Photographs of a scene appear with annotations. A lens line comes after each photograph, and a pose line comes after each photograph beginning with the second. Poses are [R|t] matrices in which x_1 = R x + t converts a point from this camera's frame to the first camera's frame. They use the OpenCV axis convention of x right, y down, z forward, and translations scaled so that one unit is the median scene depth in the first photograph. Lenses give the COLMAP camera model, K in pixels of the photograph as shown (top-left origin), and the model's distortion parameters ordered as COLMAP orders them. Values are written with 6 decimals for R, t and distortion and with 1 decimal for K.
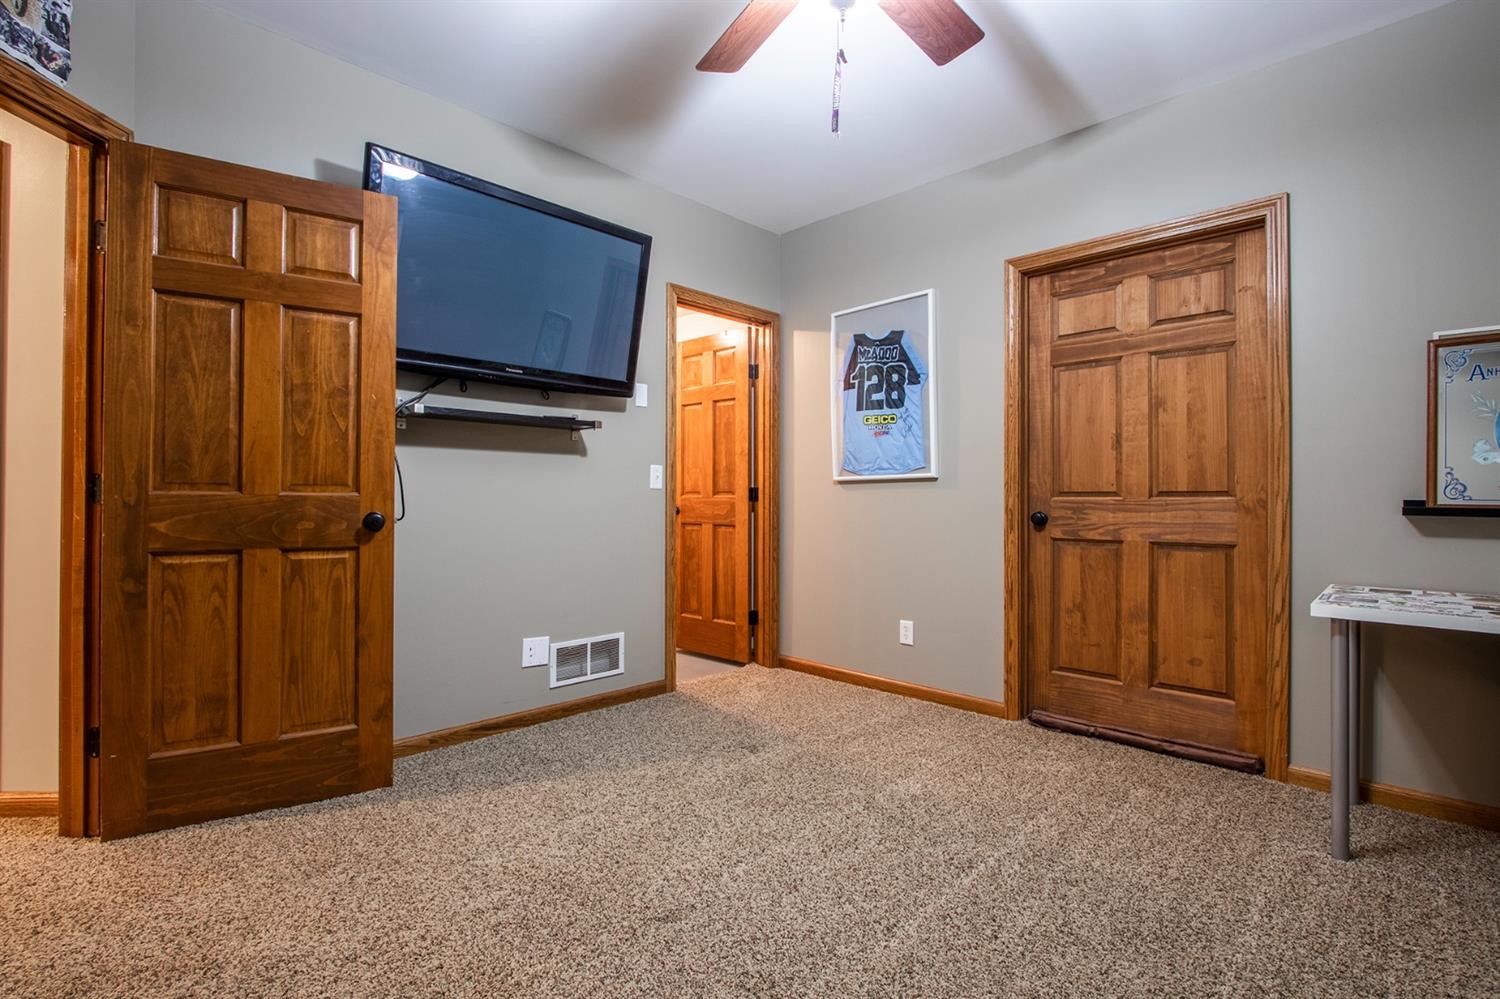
lens RADIAL K [[703.4, 0, 750.4], [0, 703.4, 495.8], [0, 0, 1]] dist [-0.019564, 0.003647]
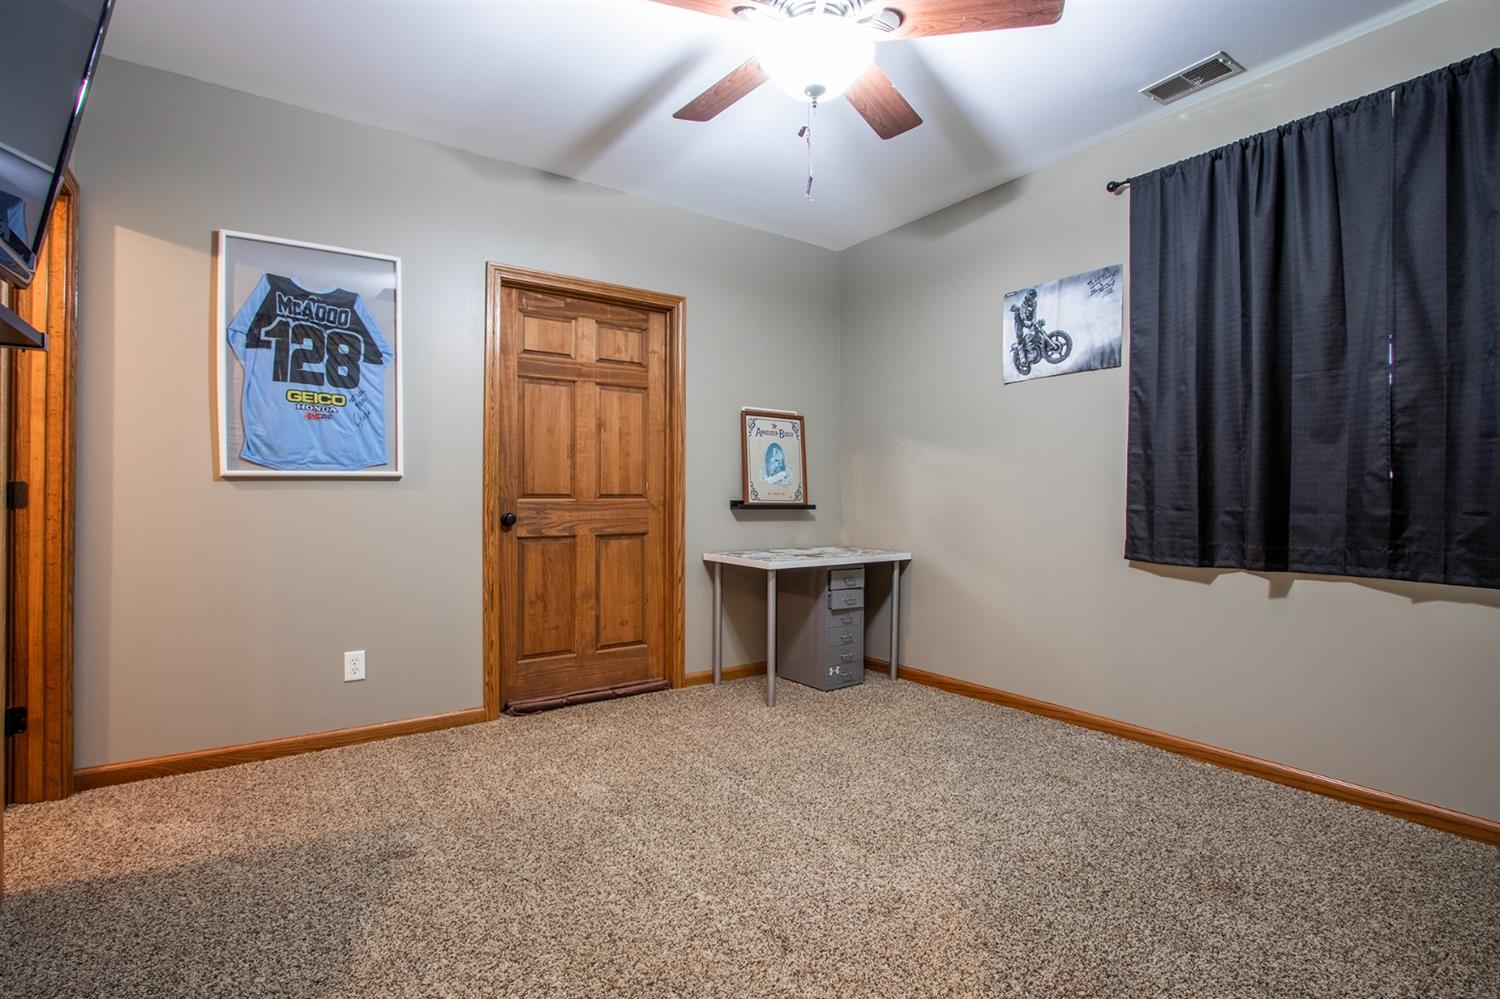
lens RADIAL K [[703.4, 0, 748.9], [0, 703.4, 498.3], [0, 0, 1]] dist [-0.019564, 0.003647]
pose [[0.180445, -0.003972, 0.983577, -0.570423], [-0.003881, 0.999981, 0.004751, -0.005766], [-0.983577, -0.004675, 0.180426, 0.472535]]
